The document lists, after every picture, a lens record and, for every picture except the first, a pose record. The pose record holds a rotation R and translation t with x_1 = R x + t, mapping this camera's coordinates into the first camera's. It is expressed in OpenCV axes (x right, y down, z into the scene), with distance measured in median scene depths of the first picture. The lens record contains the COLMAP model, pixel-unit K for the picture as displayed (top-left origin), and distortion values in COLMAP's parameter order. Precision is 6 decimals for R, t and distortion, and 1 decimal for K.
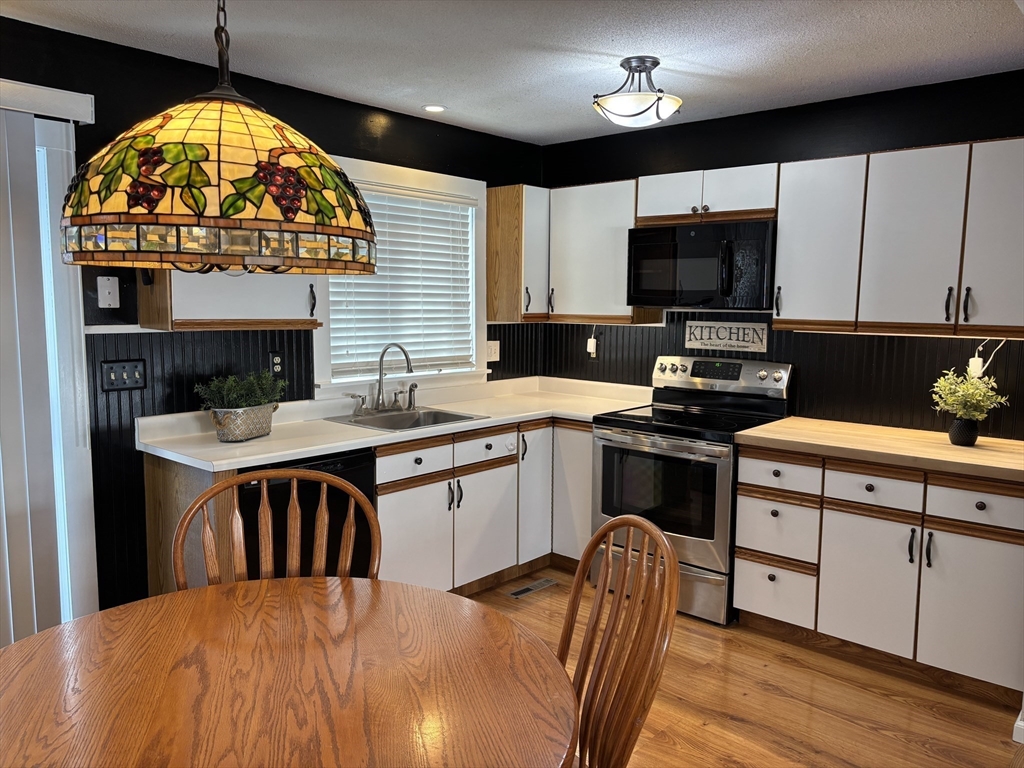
lens RADIAL K [[760.7, 0, 512.0], [0, 760.7, 384.0], [0, 0, 1]] dist [0.083285, -0.110676]
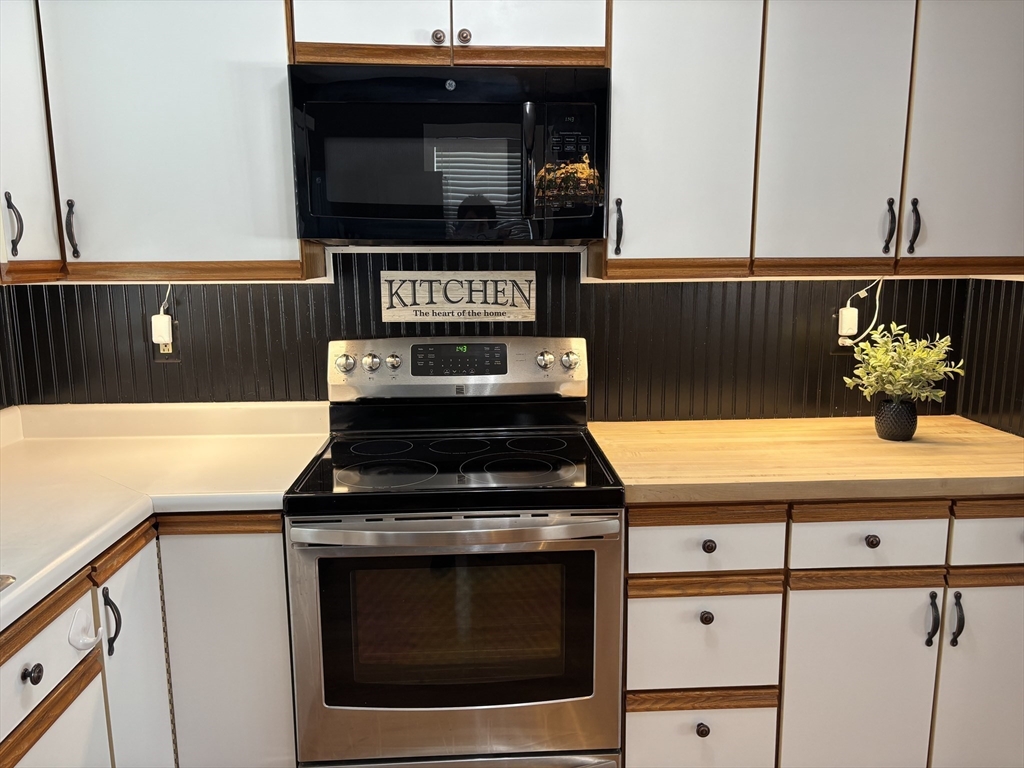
lens RADIAL K [[760.7, 0, 512.0], [0, 760.7, 384.0], [0, 0, 1]] dist [0.083285, -0.110676]
pose [[0.710281, -0.125434, 0.692652, -0.090563], [0.091535, 0.992099, 0.085797, -0.044762], [-0.697941, 0.002462, 0.716151, 0.593356]]
